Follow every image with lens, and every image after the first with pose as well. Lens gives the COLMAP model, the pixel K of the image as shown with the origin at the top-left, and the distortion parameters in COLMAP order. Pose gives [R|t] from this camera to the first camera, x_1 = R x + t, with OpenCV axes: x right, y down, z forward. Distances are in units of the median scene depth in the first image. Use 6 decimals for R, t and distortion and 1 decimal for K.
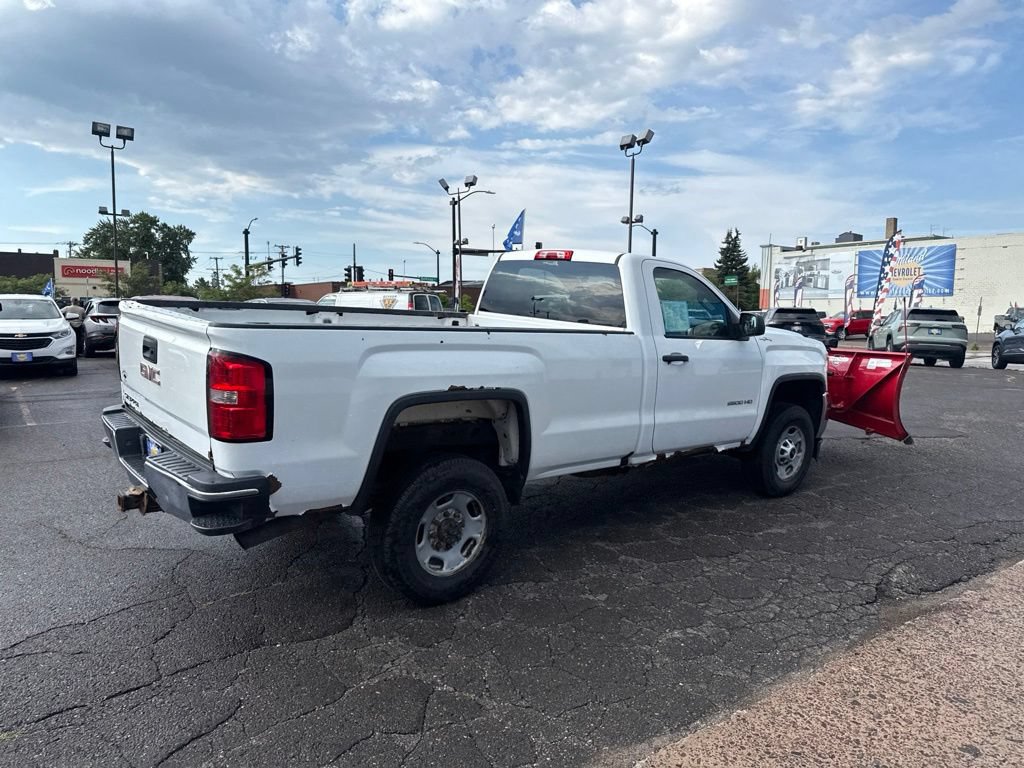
lens RADIAL K [[712.7, 0, 515.0], [0, 712.7, 388.0], [0, 0, 1]] dist [0.052320, -0.065185]
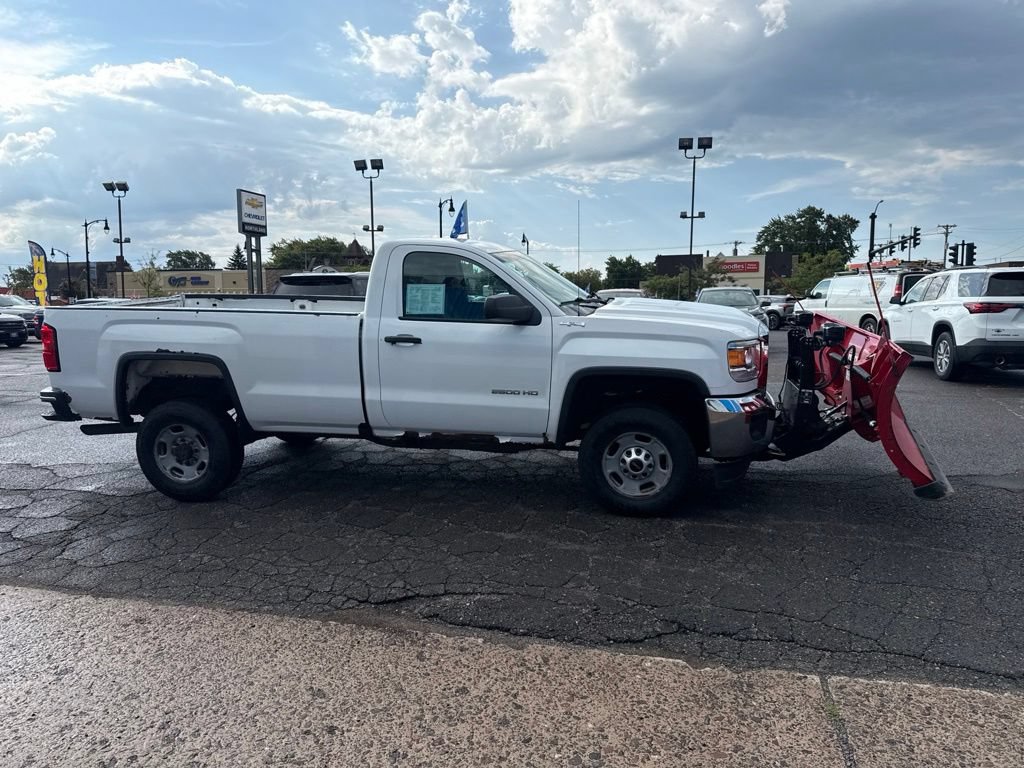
lens RADIAL K [[712.3, 0, 515.9], [0, 712.3, 380.6], [0, 0, 1]] dist [0.068593, -0.090786]
pose [[0.631341, 0.070522, -0.772292, 1.115681], [-0.067278, 0.997083, 0.036050, -0.029743], [0.772582, 0.029199, 0.634244, 0.465614]]
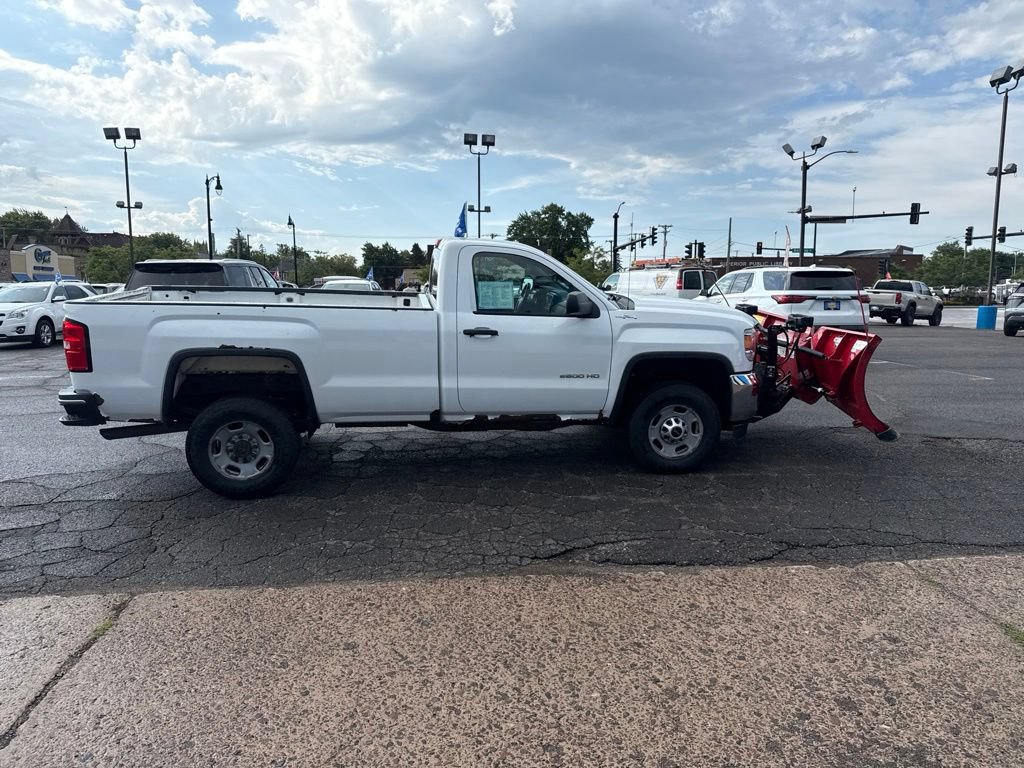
lens RADIAL K [[708.8, 0, 516.6], [0, 708.8, 383.1], [0, 0, 1]] dist [0.090745, -0.128738]
pose [[0.856373, 0.057055, -0.513195, 0.851160], [-0.043832, 0.998322, 0.037846, -0.005051], [0.514493, -0.009916, 0.857437, 0.052546]]
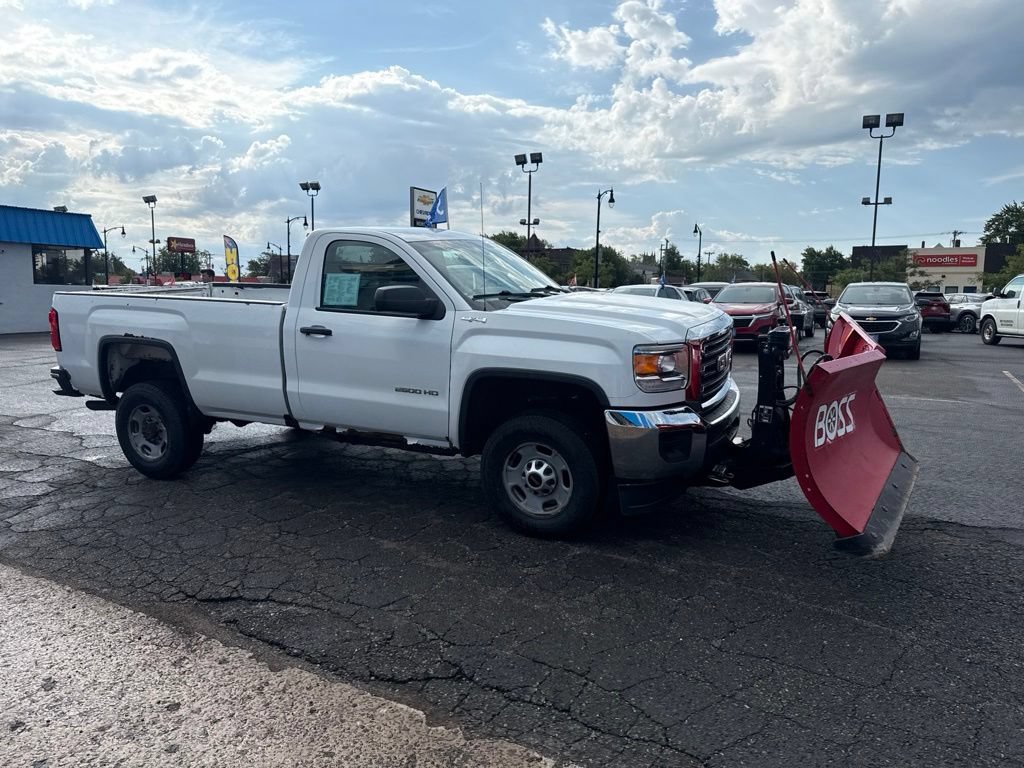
lens RADIAL K [[712.7, 0, 505.2], [0, 712.7, 380.8], [0, 0, 1]] dist [0.062234, -0.089189]
pose [[0.403744, 0.103123, -0.909042, 1.235849], [-0.099738, 0.992666, 0.068312, -0.065861], [0.909419, 0.063085, 0.411068, 0.820237]]
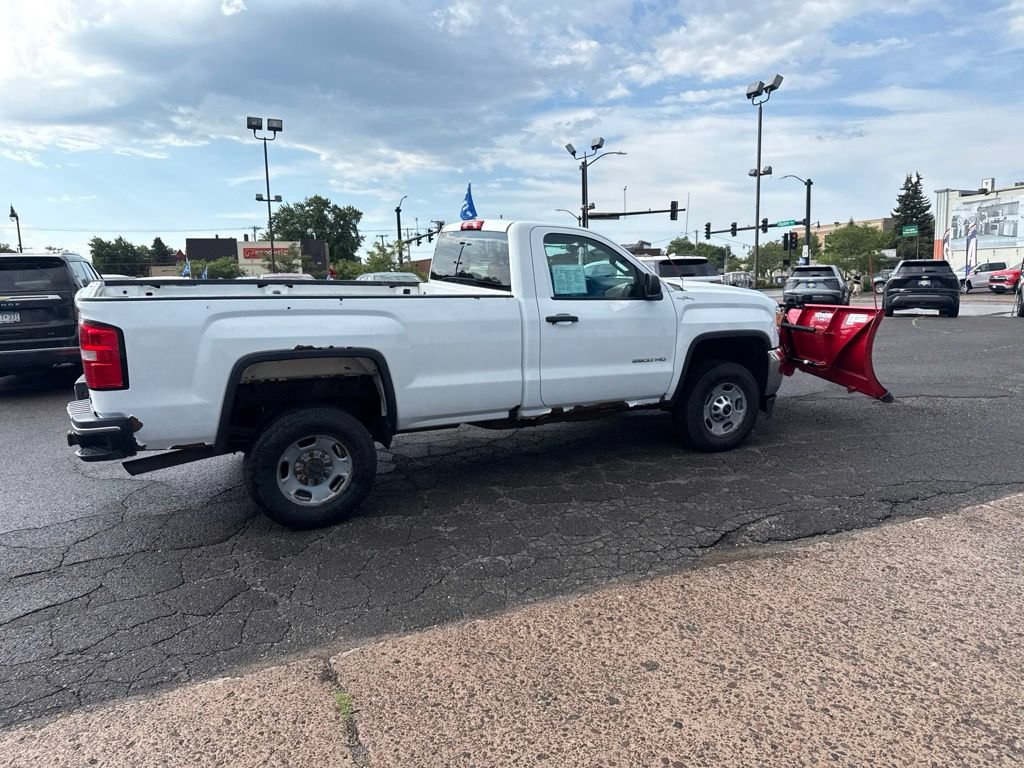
lens RADIAL K [[710.1, 0, 516.5], [0, 710.1, 386.6], [0, 0, 1]] dist [0.067420, -0.081150]
pose [[0.975977, -0.002001, -0.217866, 0.385051], [0.011765, 0.998983, 0.043531, 0.013115], [0.217557, -0.045048, 0.975007, -0.059260]]
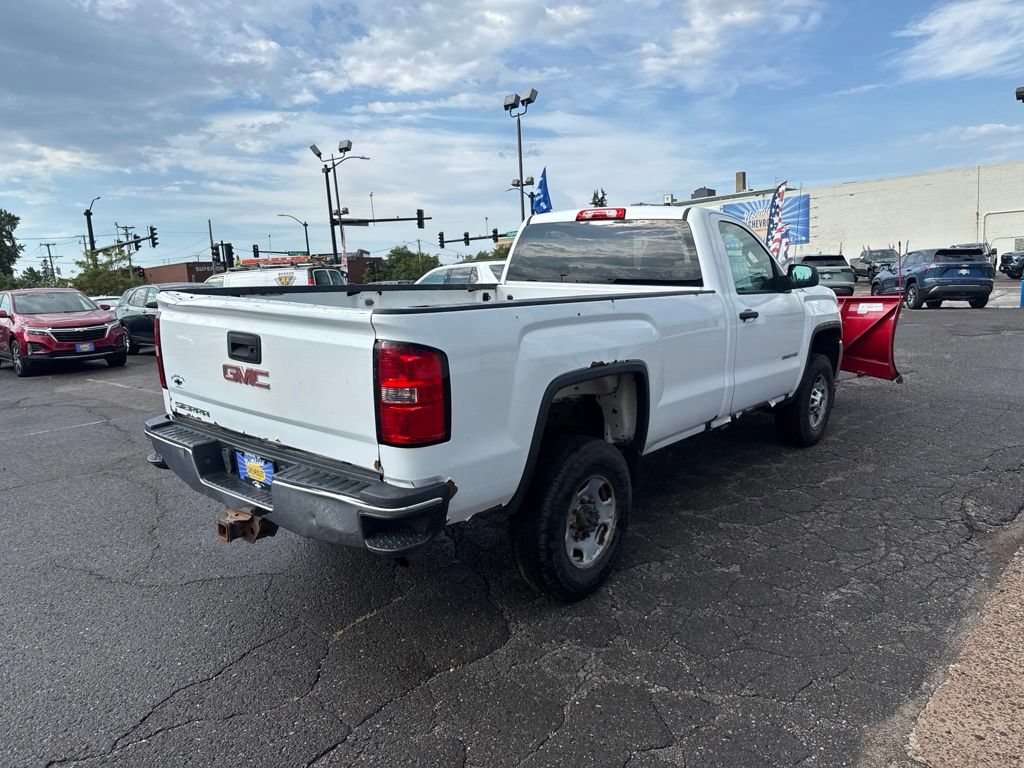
lens RADIAL K [[714.1, 0, 515.4], [0, 714.1, 395.8], [0, 0, 1]] dist [0.044260, -0.052310]
pose [[0.981941, -0.089018, 0.166933, -0.252914], [0.079815, 0.994937, 0.061065, -0.017266], [-0.171524, -0.046638, 0.984075, 0.090200]]
